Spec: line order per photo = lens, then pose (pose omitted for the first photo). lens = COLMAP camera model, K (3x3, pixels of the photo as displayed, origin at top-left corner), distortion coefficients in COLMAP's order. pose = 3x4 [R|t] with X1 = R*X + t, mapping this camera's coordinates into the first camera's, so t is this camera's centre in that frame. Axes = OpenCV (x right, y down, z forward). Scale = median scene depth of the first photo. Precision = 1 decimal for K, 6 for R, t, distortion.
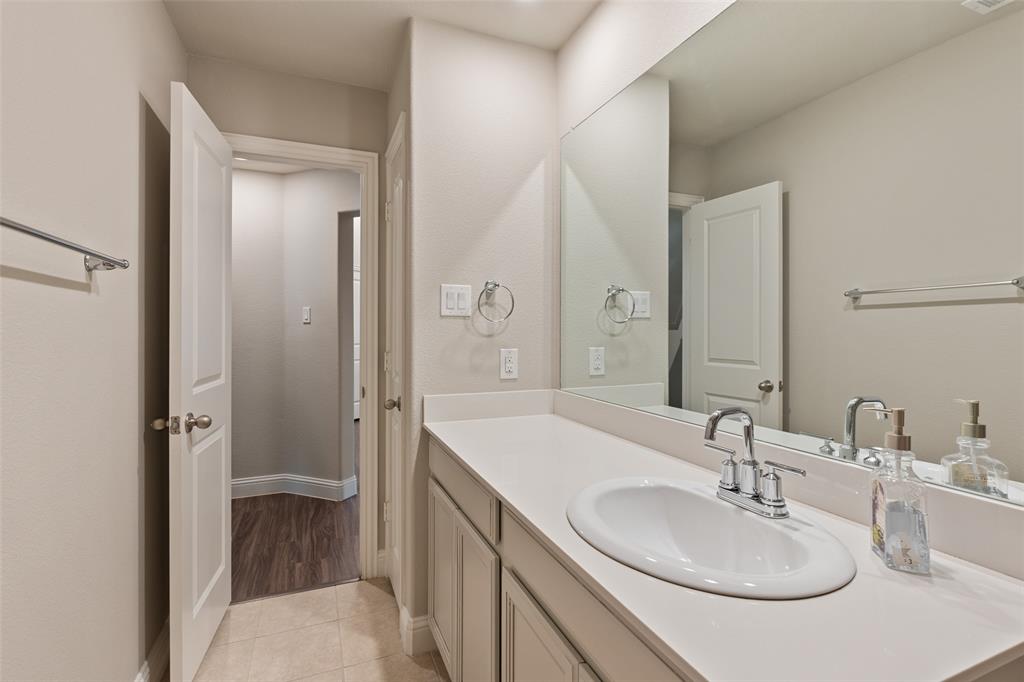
lens RADIAL K [[478.8, 0, 512.4], [0, 478.8, 332.7], [0, 0, 1]] dist [-0.000995, -0.000031]
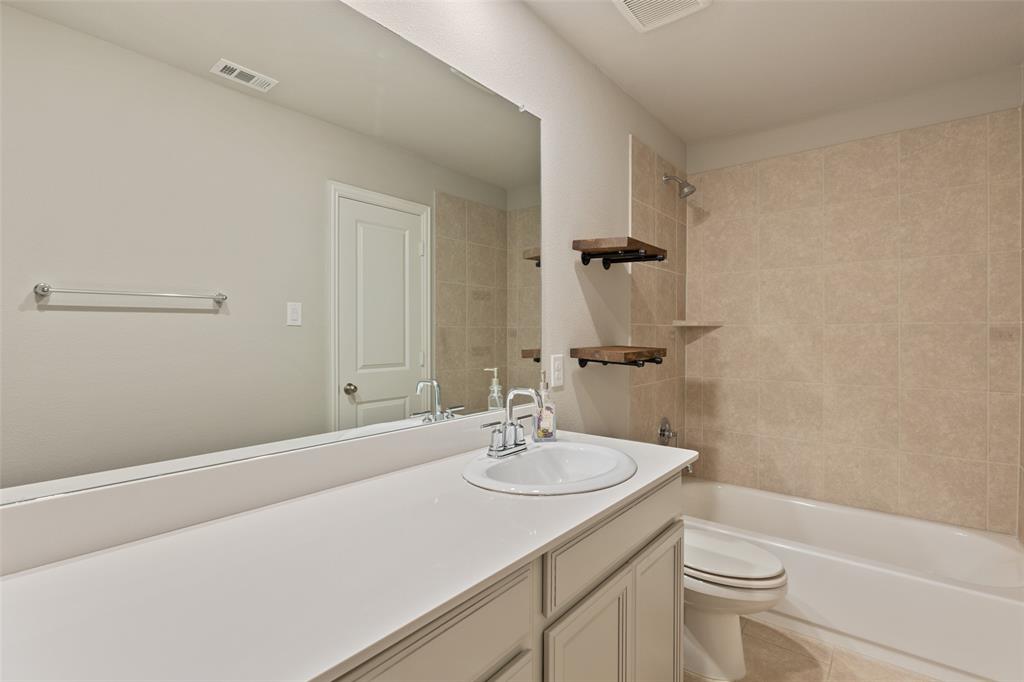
lens RADIAL K [[478.8, 0, 512.4], [0, 478.8, 332.7], [0, 0, 1]] dist [-0.000995, -0.000031]
pose [[-0.489933, -0.005902, 0.871740, -0.358601], [-0.001291, 0.999981, 0.006044, -0.016925], [-0.871759, 0.001836, -0.489931, 0.718047]]
